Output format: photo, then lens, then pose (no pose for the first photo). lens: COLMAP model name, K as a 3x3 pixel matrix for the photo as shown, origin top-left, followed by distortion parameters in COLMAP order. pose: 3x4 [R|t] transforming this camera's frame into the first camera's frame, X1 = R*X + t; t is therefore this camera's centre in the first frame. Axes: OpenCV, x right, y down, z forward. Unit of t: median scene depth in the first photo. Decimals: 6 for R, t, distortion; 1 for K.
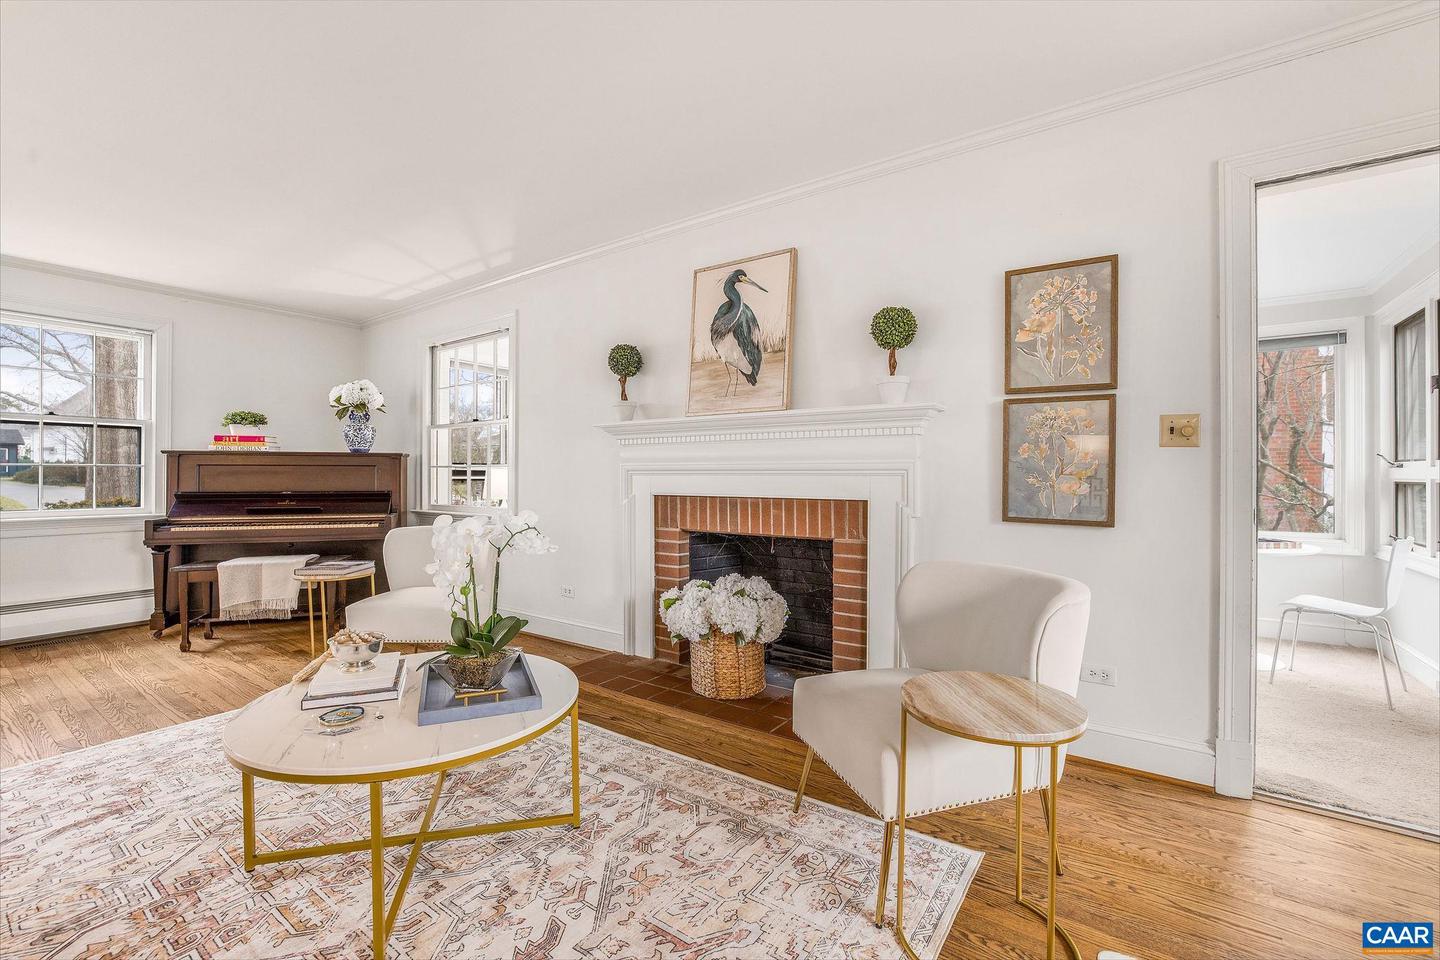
lens RADIAL K [[617.6, 0, 715.4], [0, 617.6, 475.9], [0, 0, 1]] dist [0.000809, 0.000256]
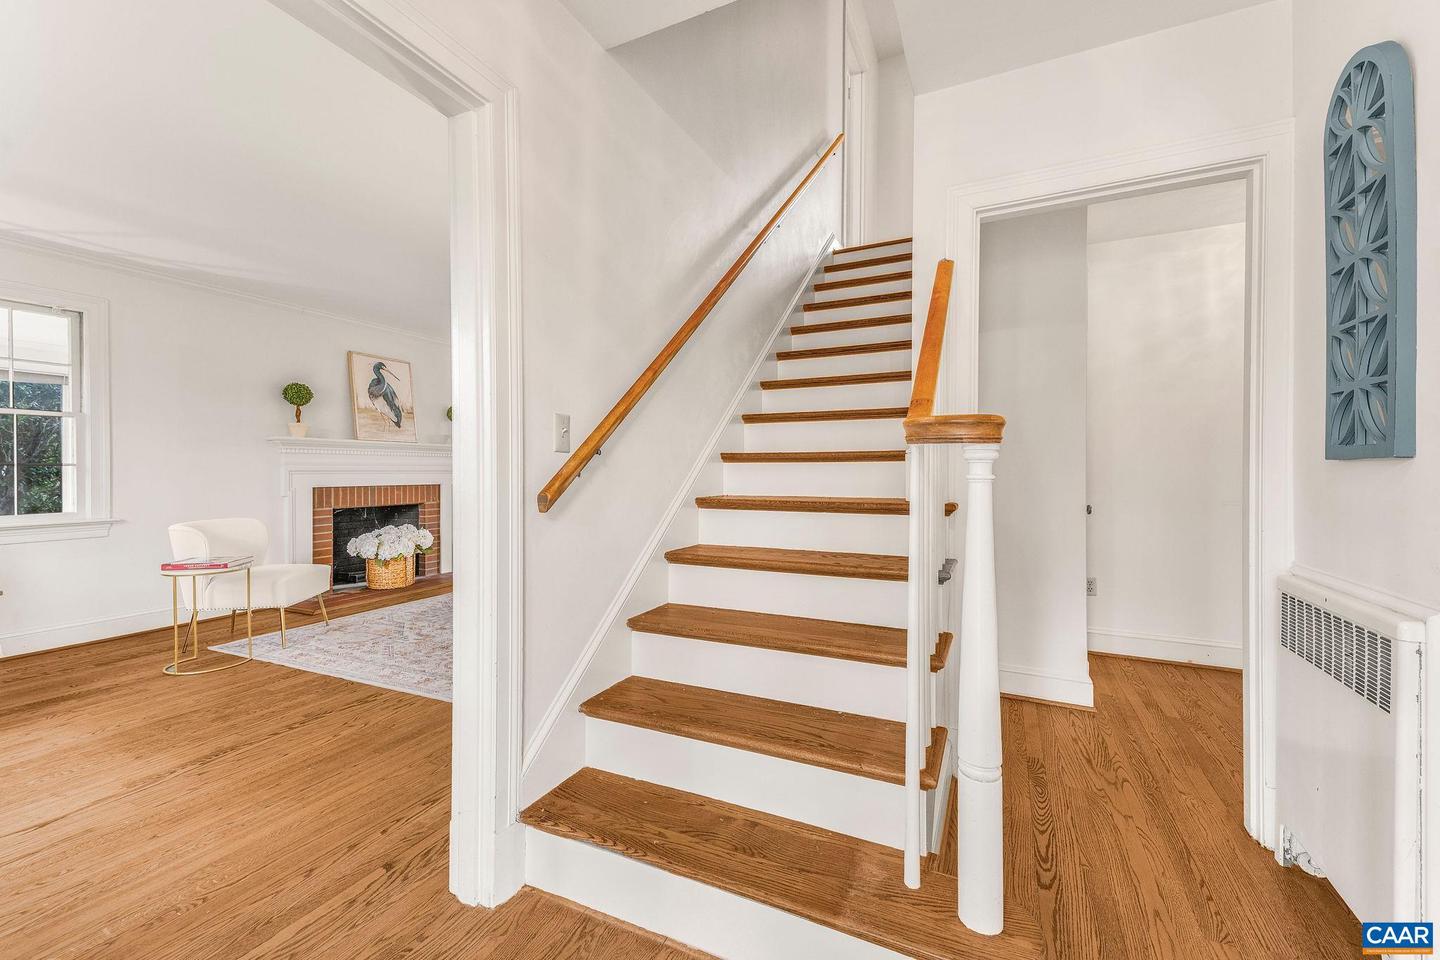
lens RADIAL K [[617.6, 0, 715.4], [0, 617.6, 475.9], [0, 0, 1]] dist [0.000809, 0.000256]
pose [[-0.188362, -0.017047, 0.981952, -2.007996], [-0.010917, 0.999824, 0.015263, -0.034913], [-0.982039, -0.007845, -0.188515, 0.373691]]
